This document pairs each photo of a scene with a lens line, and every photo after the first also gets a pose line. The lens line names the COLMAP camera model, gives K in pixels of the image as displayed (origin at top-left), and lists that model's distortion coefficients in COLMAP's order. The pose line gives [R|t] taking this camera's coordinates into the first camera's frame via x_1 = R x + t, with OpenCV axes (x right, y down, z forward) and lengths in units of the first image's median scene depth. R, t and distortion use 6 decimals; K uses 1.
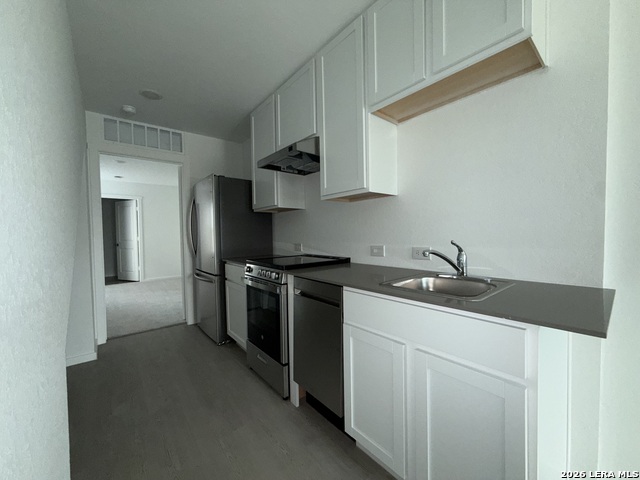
lens RADIAL K [[254.9, 0, 323.2], [0, 254.9, 241.9], [0, 0, 1]] dist [-0.009211, 0.000029]
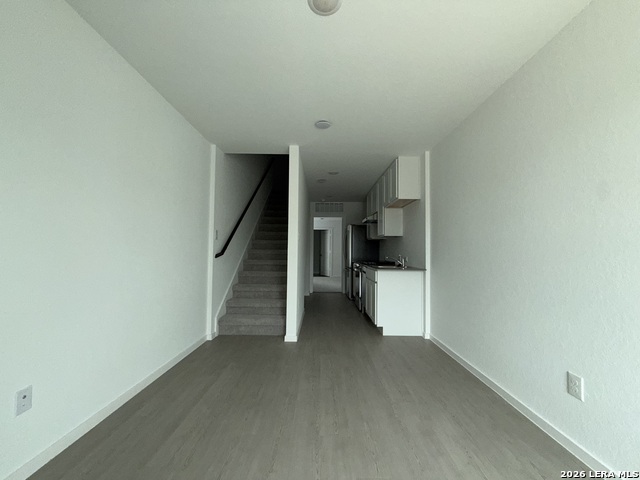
lens RADIAL K [[254.9, 0, 323.2], [0, 254.9, 241.9], [0, 0, 1]] dist [-0.009211, 0.000029]
pose [[0.771257, -0.003618, -0.636514, 0.503685], [-0.035802, 0.998154, -0.049054, 0.008962], [0.635517, 0.060622, 0.769704, -0.550131]]
